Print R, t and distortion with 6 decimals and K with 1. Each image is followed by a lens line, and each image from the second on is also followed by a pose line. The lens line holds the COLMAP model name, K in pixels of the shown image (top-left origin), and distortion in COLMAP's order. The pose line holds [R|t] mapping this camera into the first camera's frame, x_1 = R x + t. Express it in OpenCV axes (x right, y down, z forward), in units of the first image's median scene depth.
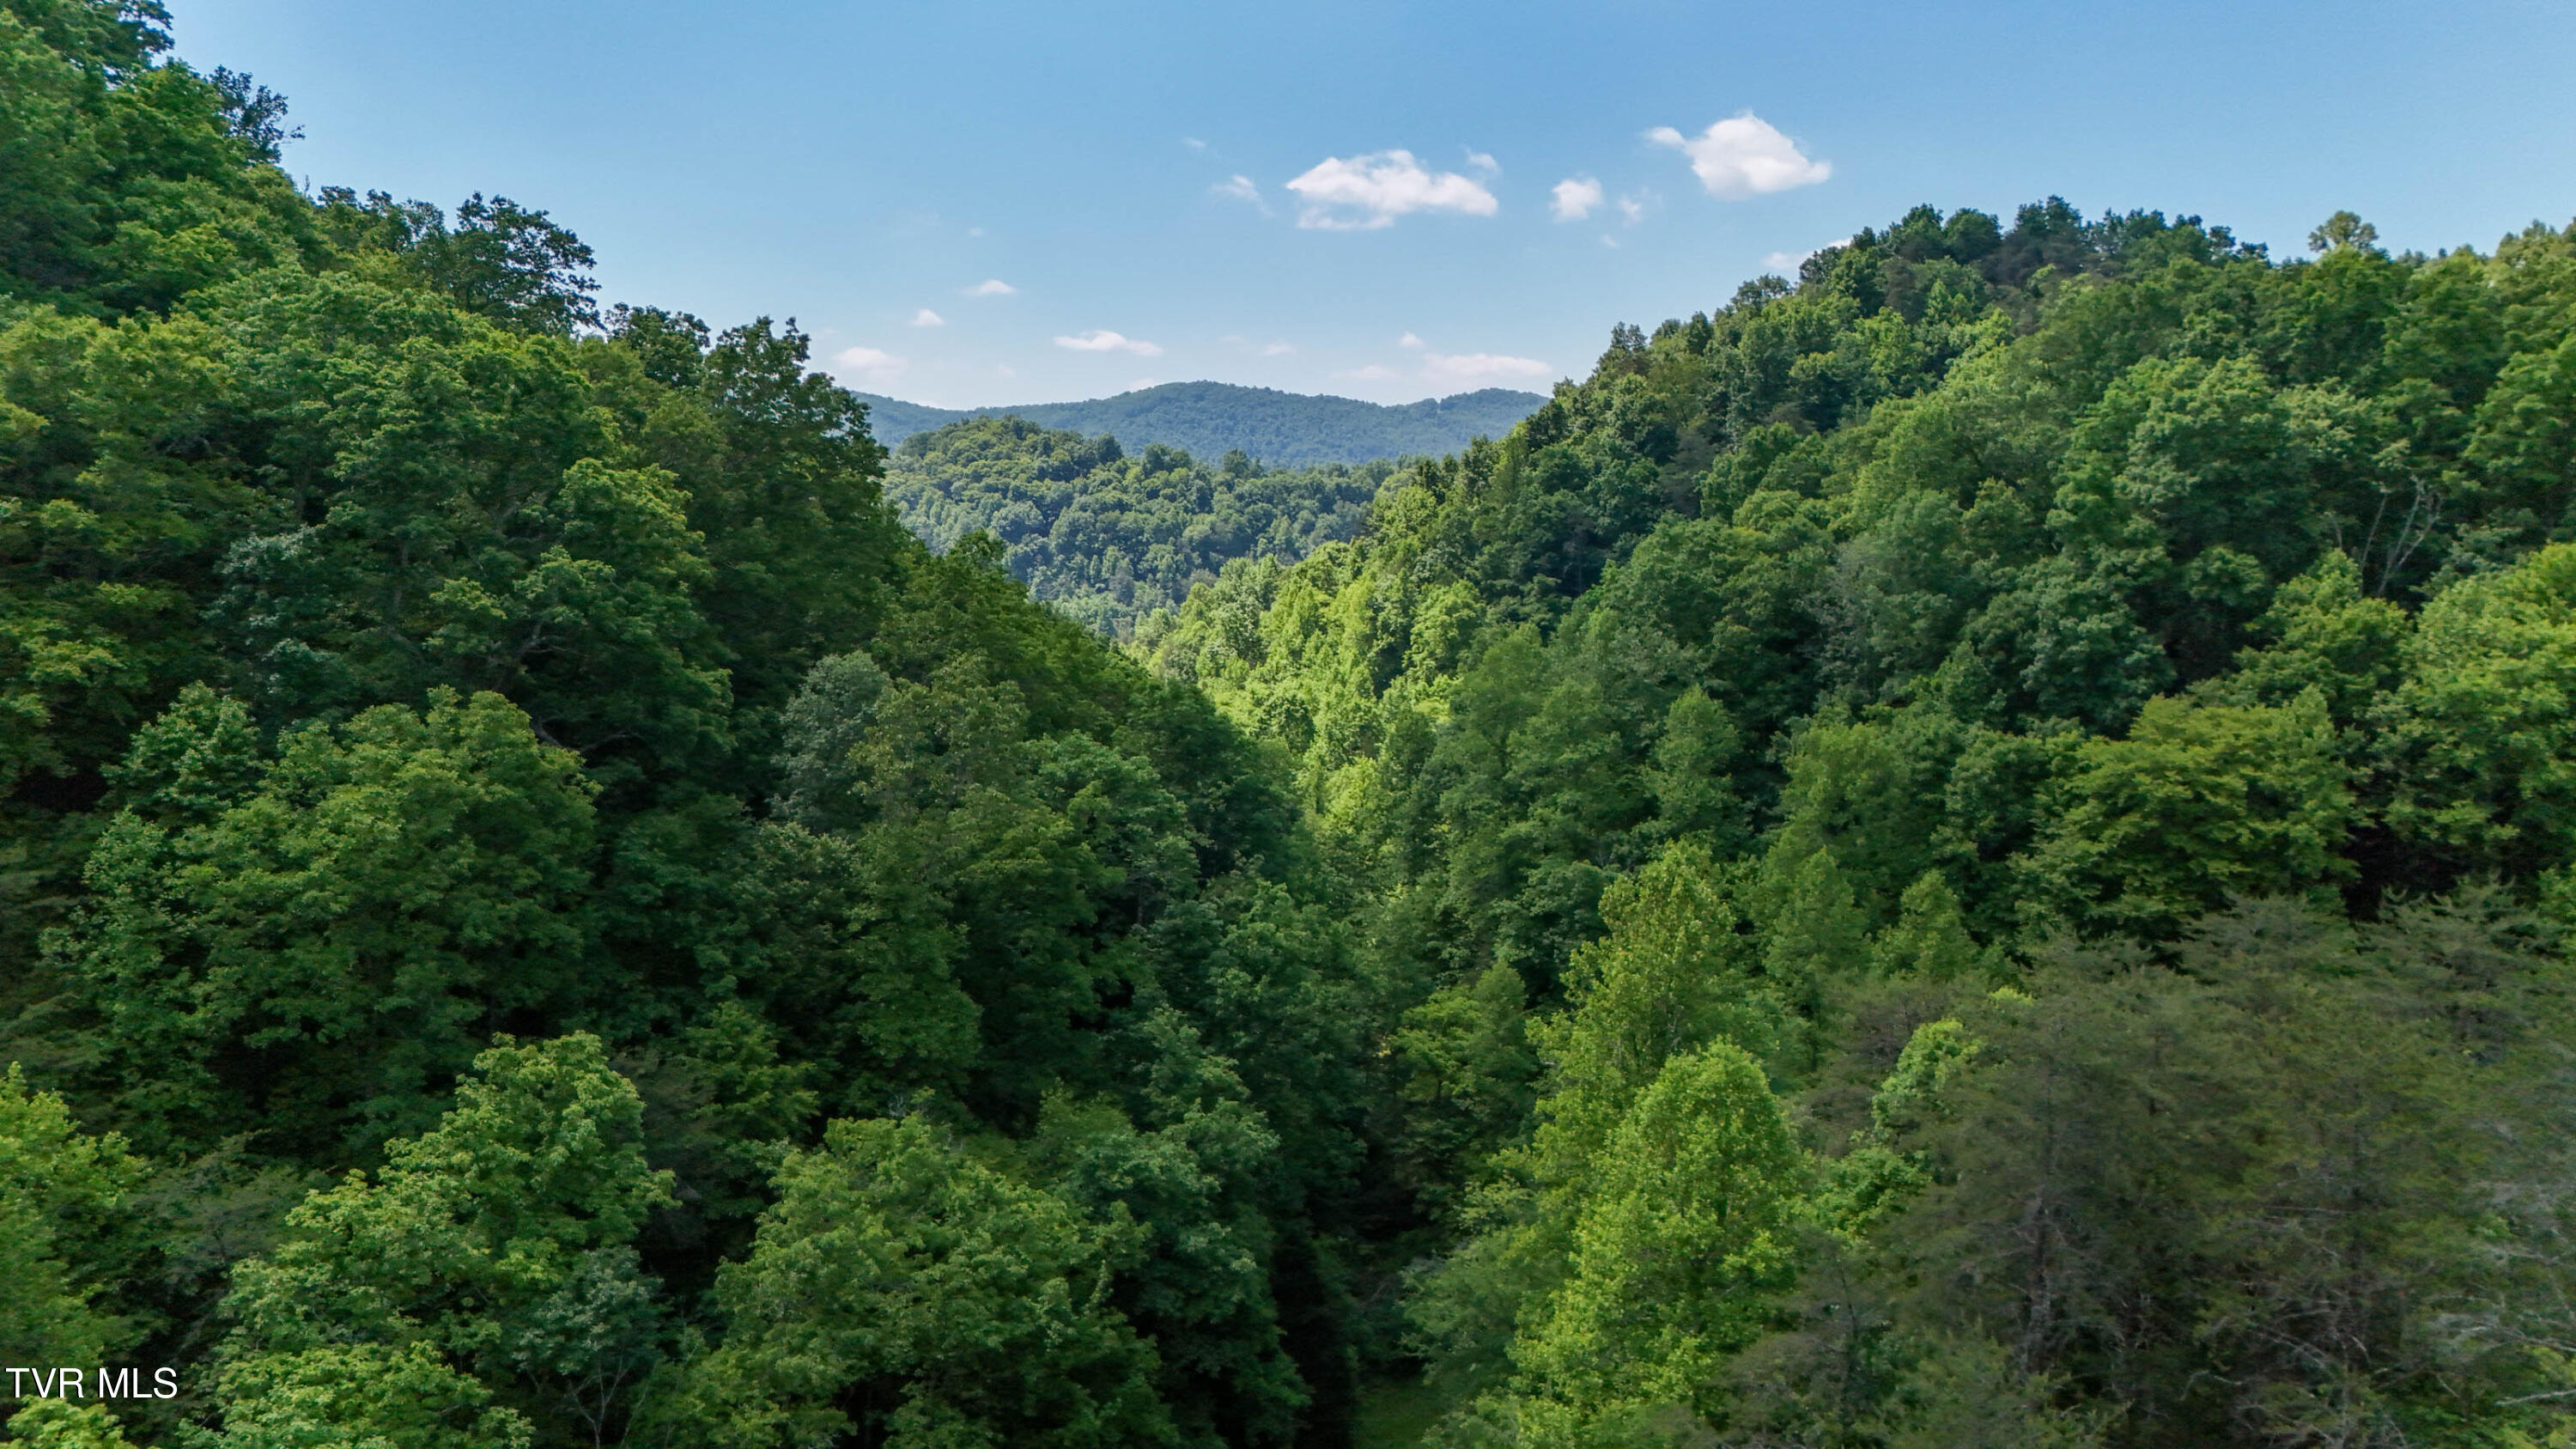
lens RADIAL K [[1883.5, 0, 1325.9], [0, 1883.5, 724.2], [0, 0, 1]] dist [0.110206, -0.111845]
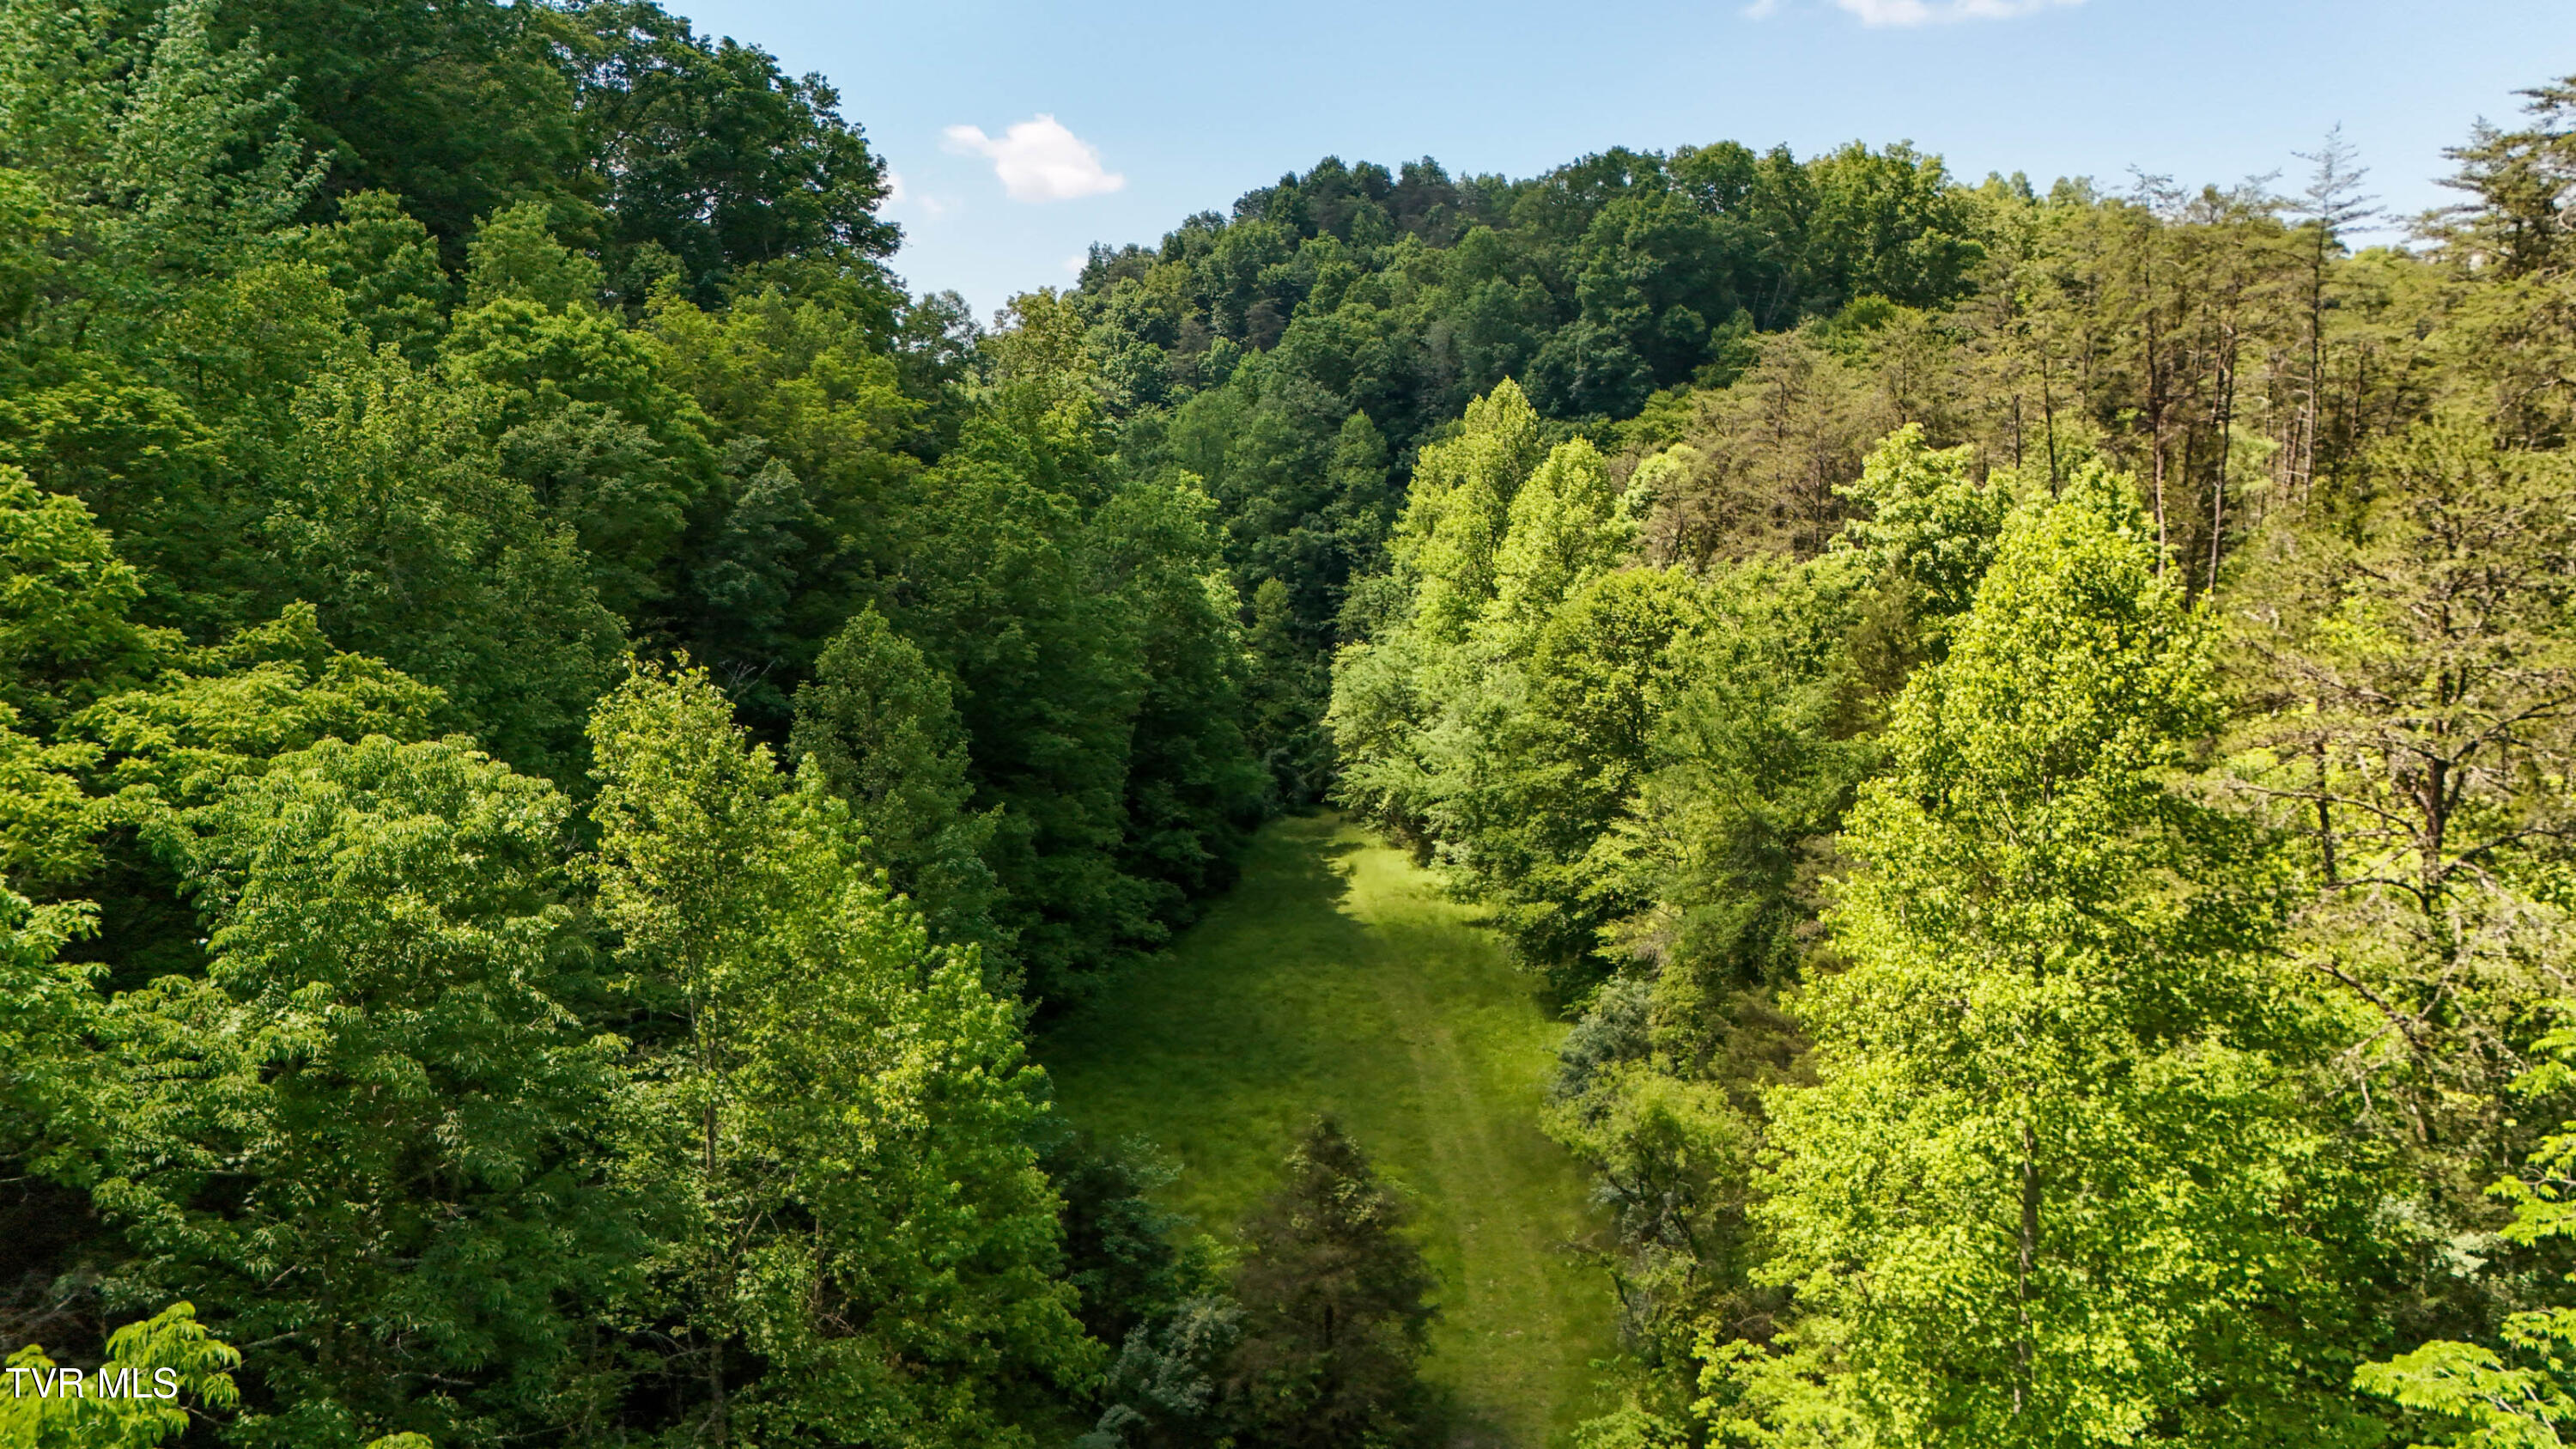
lens RADIAL K [[1883.5, 0, 1325.9], [0, 1883.5, 724.2], [0, 0, 1]] dist [0.110206, -0.111845]
pose [[0.934547, -0.053210, 0.351838, -0.138290], [0.055069, 0.998471, 0.004730, 0.085204], [-0.351552, 0.014955, 0.936049, -0.129819]]
